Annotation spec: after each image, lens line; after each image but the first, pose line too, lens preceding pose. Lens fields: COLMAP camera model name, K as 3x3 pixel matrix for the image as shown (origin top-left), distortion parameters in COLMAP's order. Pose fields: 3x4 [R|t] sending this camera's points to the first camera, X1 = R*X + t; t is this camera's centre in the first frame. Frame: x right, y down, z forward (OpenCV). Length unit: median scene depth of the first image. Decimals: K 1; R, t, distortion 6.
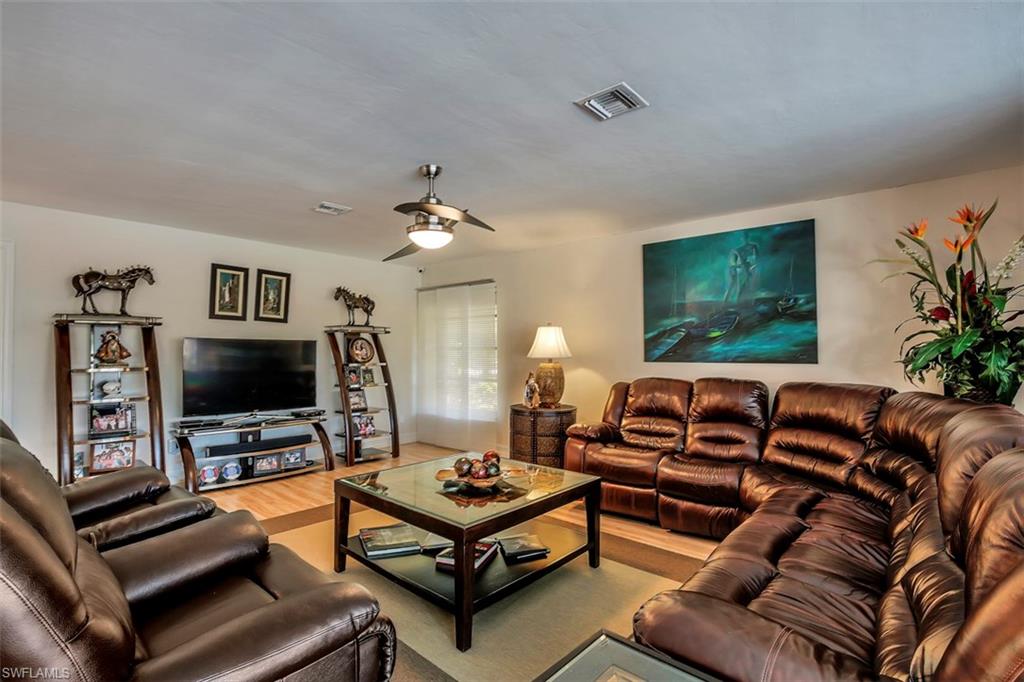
lens RADIAL K [[468.9, 0, 513.6], [0, 468.9, 338.4], [0, 0, 1]] dist [-0.028375, -0.000034]
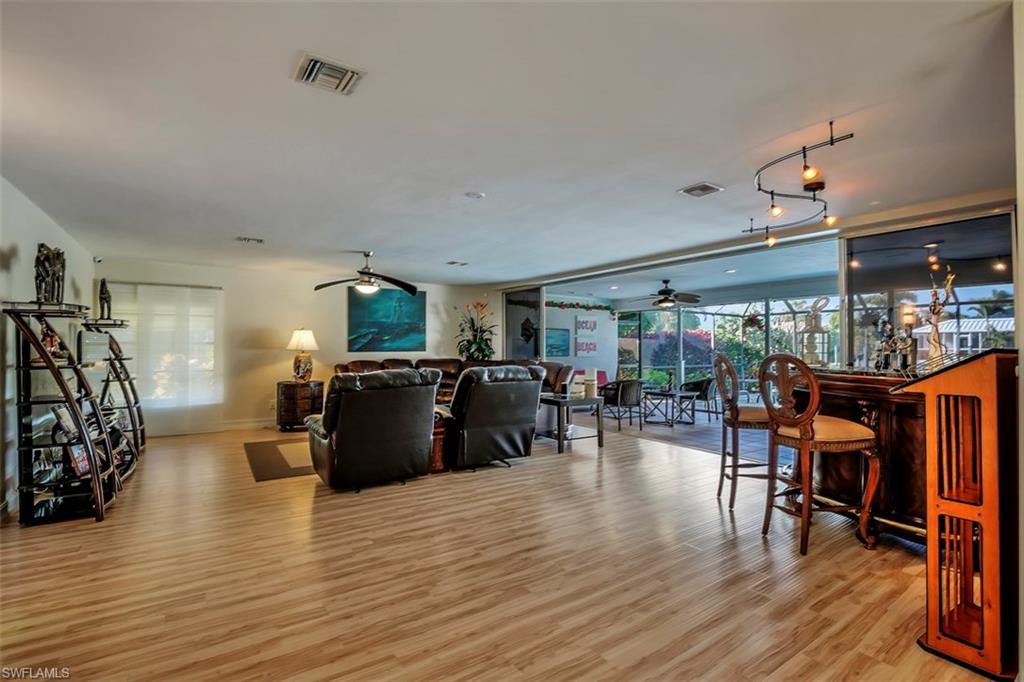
lens RADIAL K [[468.9, 0, 511.8], [0, 468.9, 339.6], [0, 0, 1]] dist [-0.028375, -0.000034]
pose [[0.266598, 0.020648, 0.963587, -1.360040], [-0.019497, 0.999681, -0.016027, 0.020130], [-0.963610, -0.014514, 0.266916, -0.076768]]
